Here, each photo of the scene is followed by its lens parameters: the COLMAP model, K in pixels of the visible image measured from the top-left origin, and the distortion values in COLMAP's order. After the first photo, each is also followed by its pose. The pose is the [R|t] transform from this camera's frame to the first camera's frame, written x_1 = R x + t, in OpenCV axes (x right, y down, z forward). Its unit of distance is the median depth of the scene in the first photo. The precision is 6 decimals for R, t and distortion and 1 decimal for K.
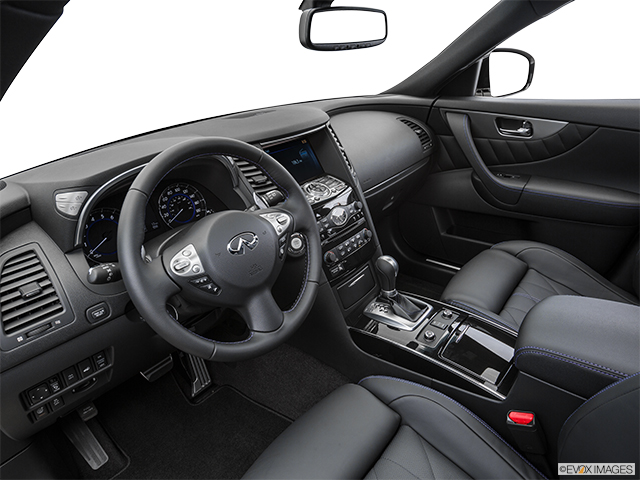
lens RADIAL K [[427.5, 0, 319.6], [0, 427.5, 239.1], [0, 0, 1]] dist [-0.056358, 0.004529]
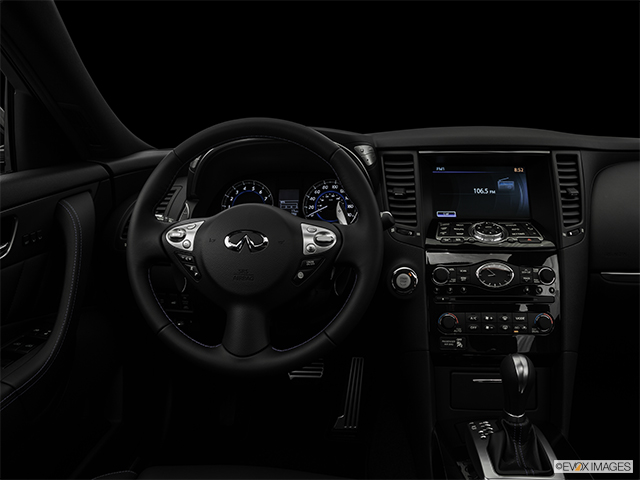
lens RADIAL K [[490.9, 0, 314.8], [0, 490.9, 239.4], [0, 0, 1]] dist [-0.124484, 0.060338]
pose [[0.547433, 0.250334, -0.798530, 0.488751], [-0.364114, 0.930404, 0.042057, -0.035162], [0.753484, 0.267732, 0.600484, 0.323711]]
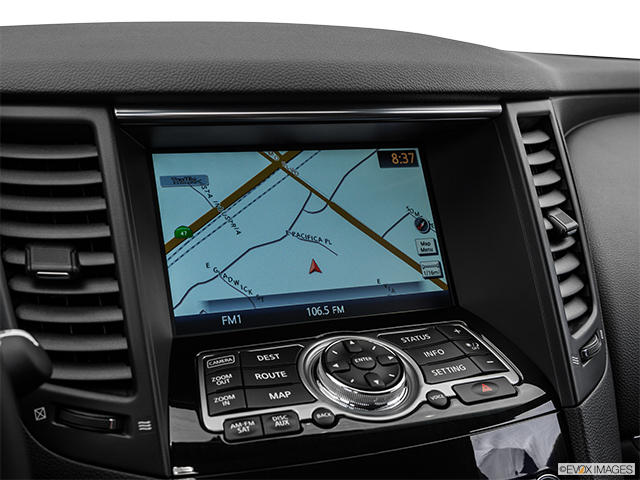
lens RADIAL K [[910.9, 0, 314.1], [0, 910.9, 239.7], [0, 0, 1]] dist [0.067456, 0.000000]
pose [[0.887100, 0.203177, -0.414455, 0.154726], [-0.273815, 0.954497, -0.118153, -0.122620], [0.371590, 0.218297, 0.902368, 0.578061]]
